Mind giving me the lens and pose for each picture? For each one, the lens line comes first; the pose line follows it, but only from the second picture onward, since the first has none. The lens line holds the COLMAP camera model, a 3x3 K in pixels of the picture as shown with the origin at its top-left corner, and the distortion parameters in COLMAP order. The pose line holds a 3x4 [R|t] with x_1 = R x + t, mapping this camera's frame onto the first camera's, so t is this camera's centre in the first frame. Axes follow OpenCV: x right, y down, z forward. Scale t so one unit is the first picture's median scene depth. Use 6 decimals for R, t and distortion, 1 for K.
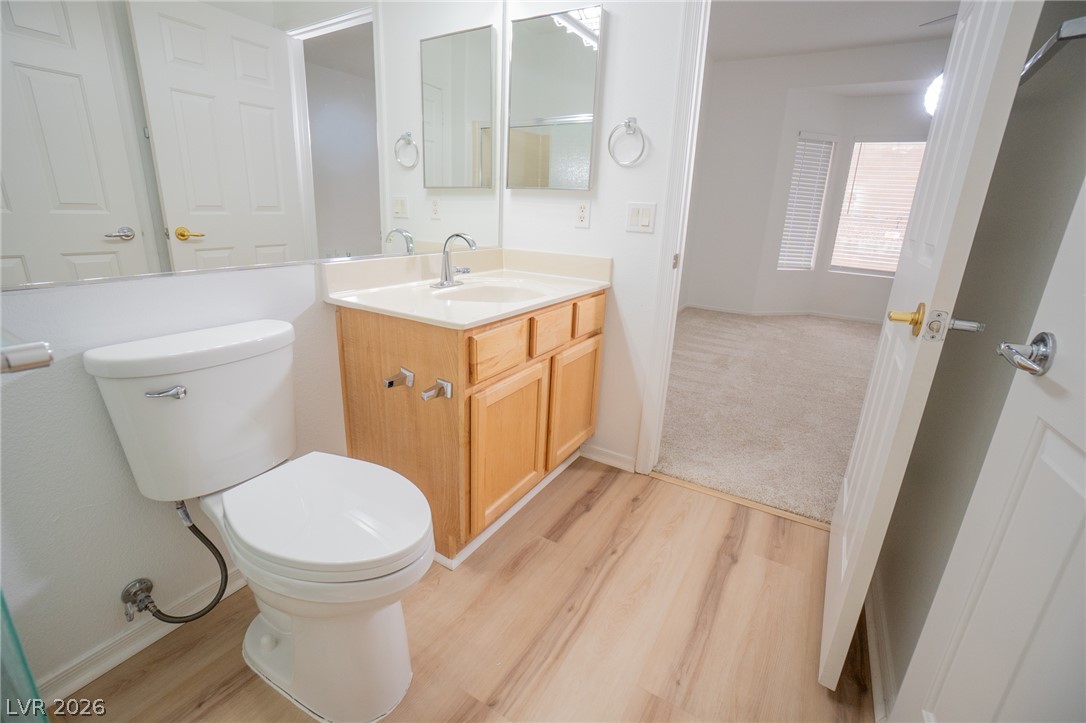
lens RADIAL K [[483.1, 0, 535.9], [0, 483.1, 362.8], [0, 0, 1]] dist [-0.038300, 0.000924]
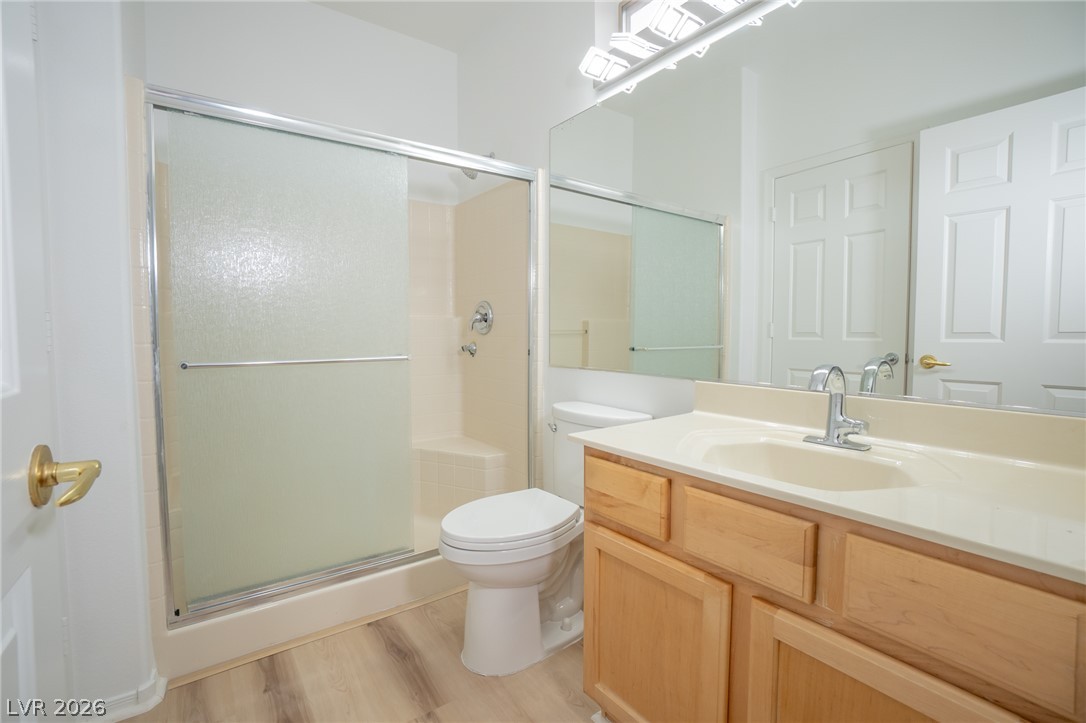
lens RADIAL K [[483.1, 0, 534.8], [0, 483.1, 357.8], [0, 0, 1]] dist [-0.038300, 0.000924]
pose [[-0.400271, 0.005361, -0.916381, 0.712050], [-0.276902, 0.952532, 0.126521, -0.302970], [0.873561, 0.304391, -0.379786, 1.111059]]
